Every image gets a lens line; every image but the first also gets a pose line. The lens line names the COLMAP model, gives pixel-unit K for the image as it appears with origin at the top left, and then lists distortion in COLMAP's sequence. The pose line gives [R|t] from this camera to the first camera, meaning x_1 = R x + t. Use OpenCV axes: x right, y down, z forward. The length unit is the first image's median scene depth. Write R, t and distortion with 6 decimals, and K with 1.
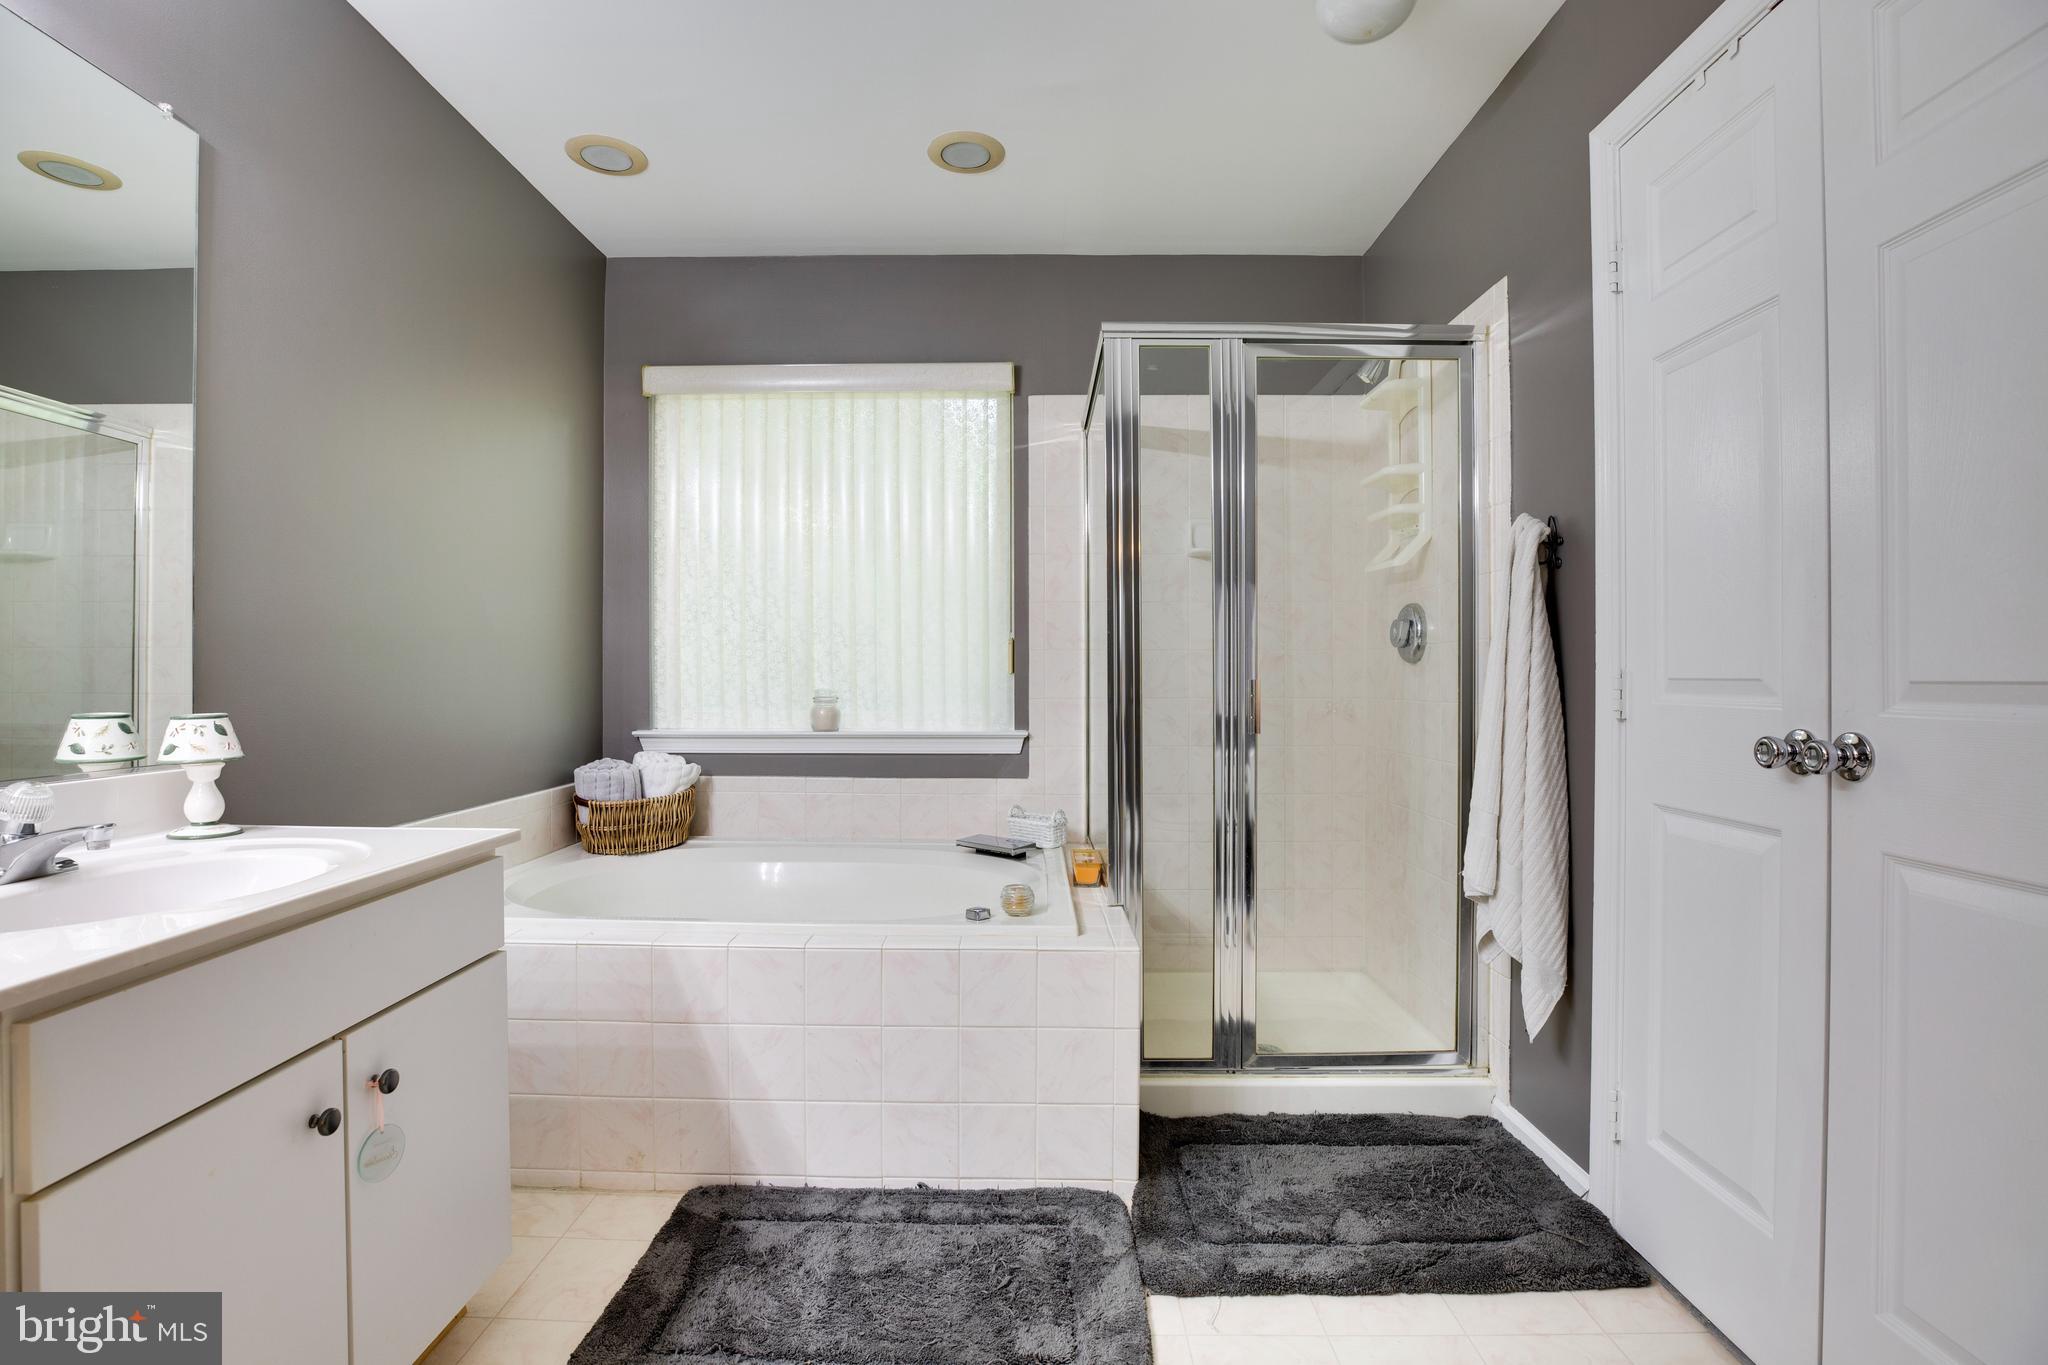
lens RADIAL K [[950.3, 0, 1022.4], [0, 950.3, 675.6], [0, 0, 1]] dist [-0.041330, 0.012415]
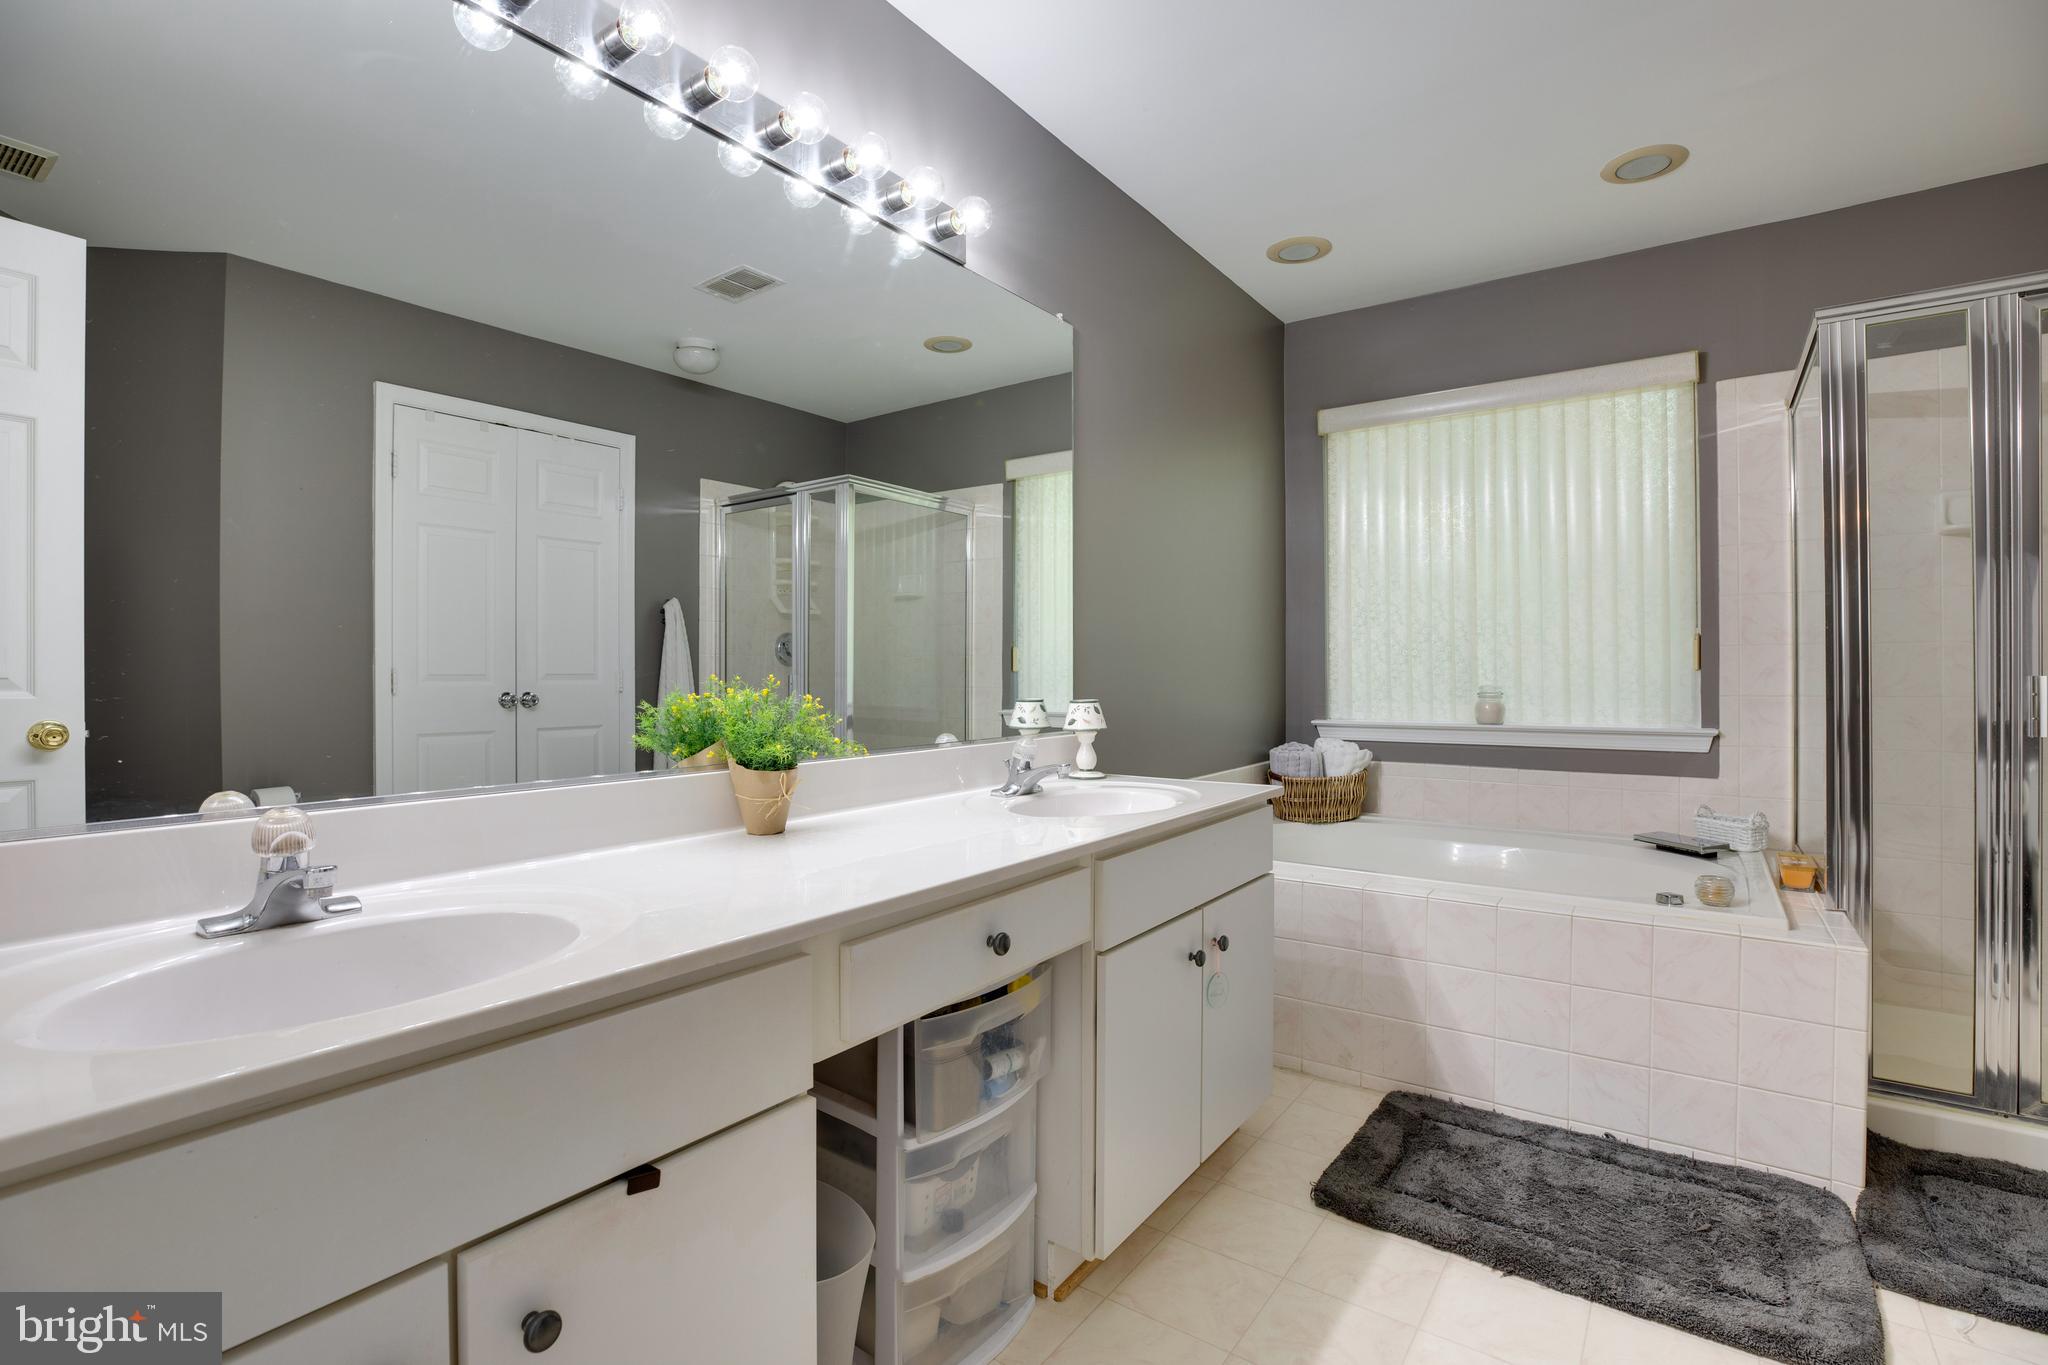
lens RADIAL K [[950.3, 0, 1022.4], [0, 950.3, 675.6], [0, 0, 1]] dist [-0.041330, 0.012415]
pose [[0.815845, -0.001916, -0.578267, -0.029777], [0.004395, 0.999986, 0.002887, -0.002918], [0.578254, -0.004897, 0.815842, -0.232399]]
